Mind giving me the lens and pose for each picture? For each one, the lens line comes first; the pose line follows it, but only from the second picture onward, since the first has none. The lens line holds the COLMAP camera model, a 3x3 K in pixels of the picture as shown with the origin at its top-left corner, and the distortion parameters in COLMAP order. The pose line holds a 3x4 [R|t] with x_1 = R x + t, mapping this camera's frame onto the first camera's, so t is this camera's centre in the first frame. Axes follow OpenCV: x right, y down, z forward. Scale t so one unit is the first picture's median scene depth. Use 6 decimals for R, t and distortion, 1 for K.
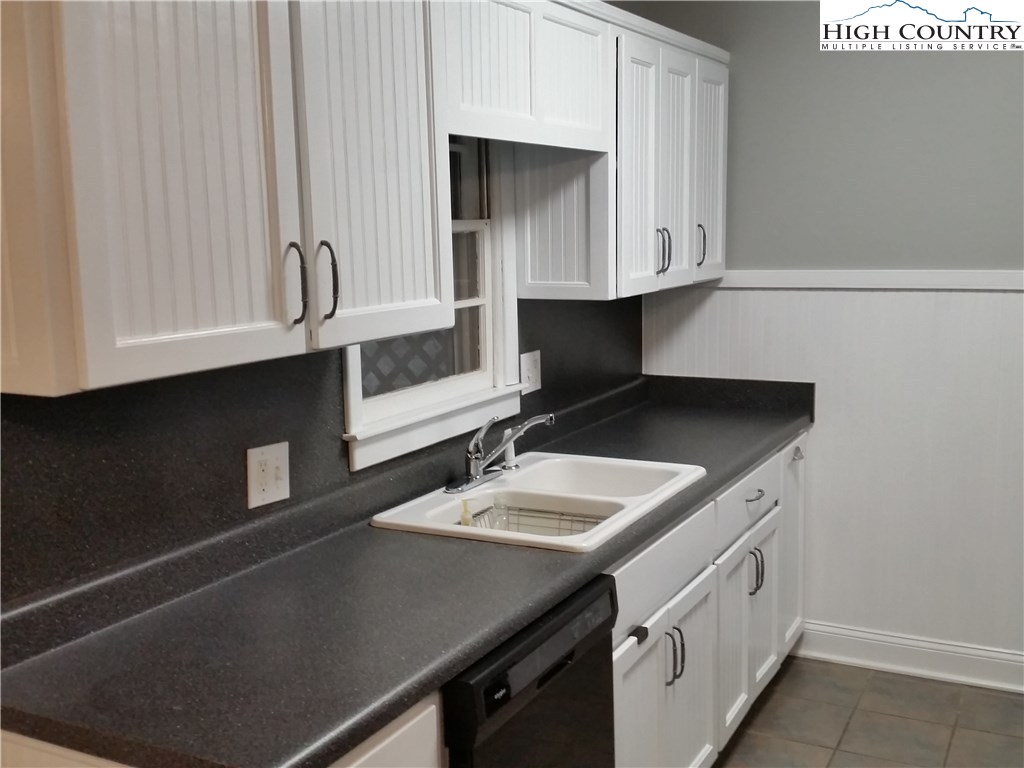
lens RADIAL K [[1104.4, 0, 512.0], [0, 1104.4, 384.0], [0, 0, 1]] dist [0.170510, -0.478913]
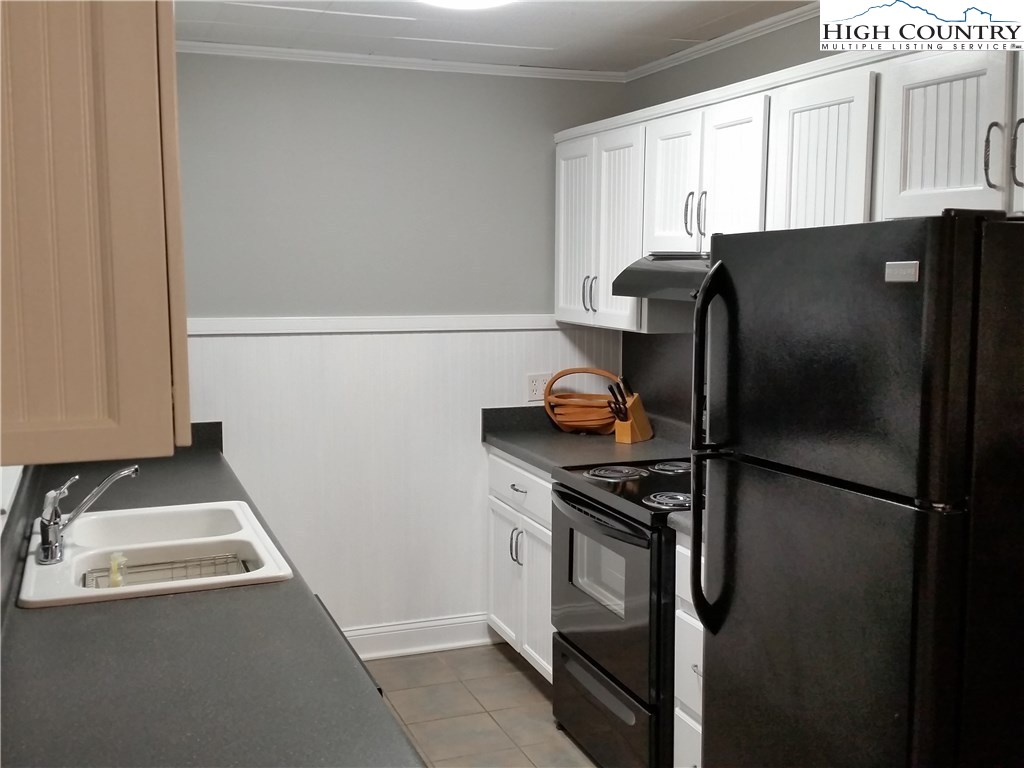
lens RADIAL K [[1104.4, 0, 512.0], [0, 1104.4, 384.0], [0, 0, 1]] dist [0.170510, -0.478913]
pose [[0.638178, -0.060041, 0.767544, -0.517549], [0.098473, 0.995132, -0.004031, -0.006988], [-0.763565, 0.078155, 0.640984, 0.119465]]
